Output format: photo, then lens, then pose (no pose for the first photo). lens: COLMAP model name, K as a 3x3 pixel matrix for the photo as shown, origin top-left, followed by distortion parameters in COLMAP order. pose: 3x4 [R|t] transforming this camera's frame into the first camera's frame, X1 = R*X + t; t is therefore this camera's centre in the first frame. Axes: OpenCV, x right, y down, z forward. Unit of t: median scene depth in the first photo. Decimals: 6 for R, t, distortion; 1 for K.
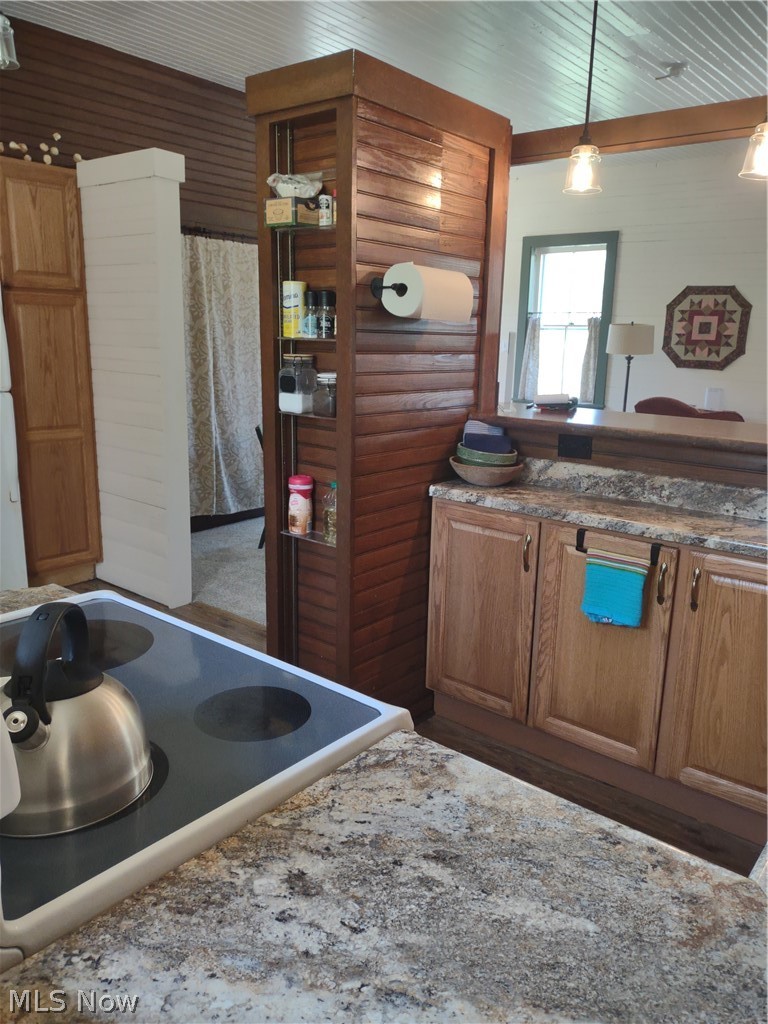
lens RADIAL K [[777.8, 0, 390.1], [0, 777.8, 505.2], [0, 0, 1]] dist [0.073977, -0.096683]
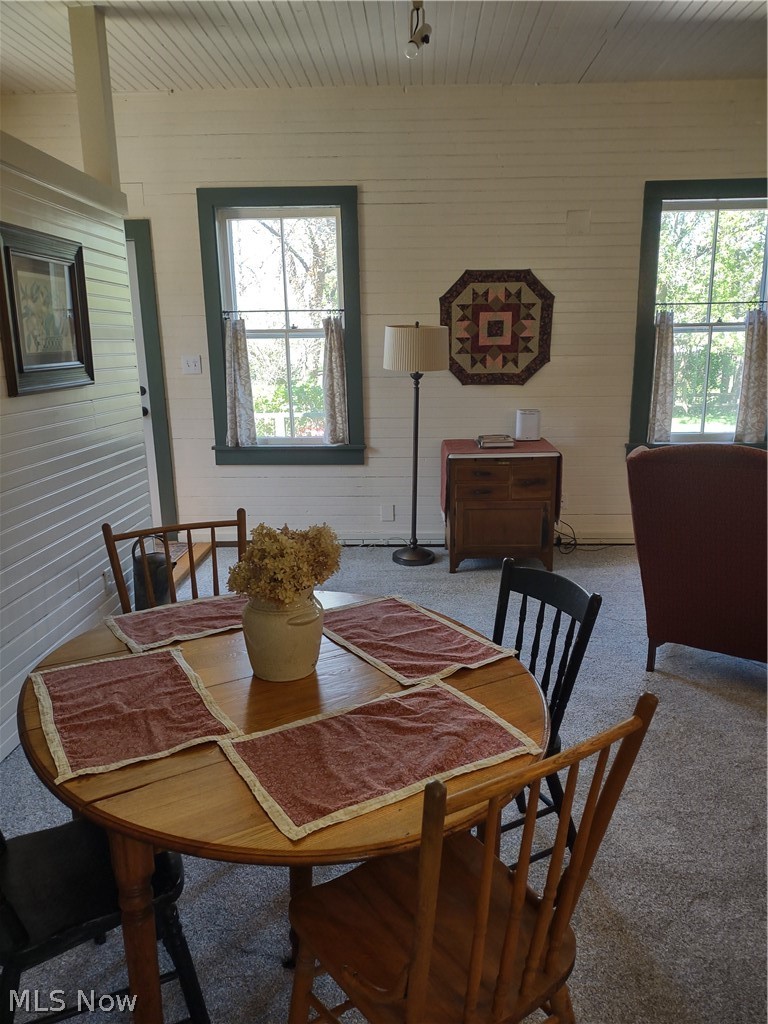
lens RADIAL K [[777.8, 0, 378.9], [0, 777.8, 520.2], [0, 0, 1]] dist [0.073977, -0.096683]
pose [[0.803756, -0.169285, 0.570367, -0.244751], [0.163292, 0.984620, 0.062126, -0.210152], [-0.572112, 0.043202, 0.819037, 0.884075]]
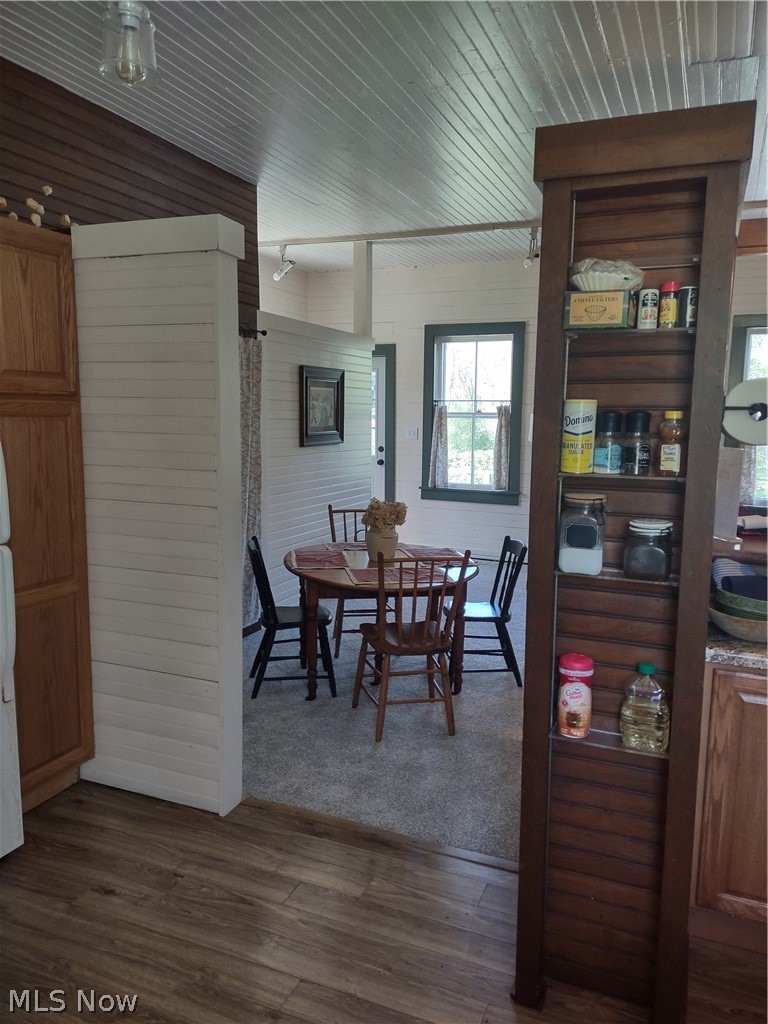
lens RADIAL K [[756.7, 0, 390.0], [0, 756.7, 510.3], [0, 0, 1]] dist [0.071361, -0.071469]
pose [[0.954687, -0.050302, 0.293330, -0.348494], [0.074122, 0.994743, -0.070656, -0.098255], [-0.288234, 0.089196, 0.953397, 0.255519]]
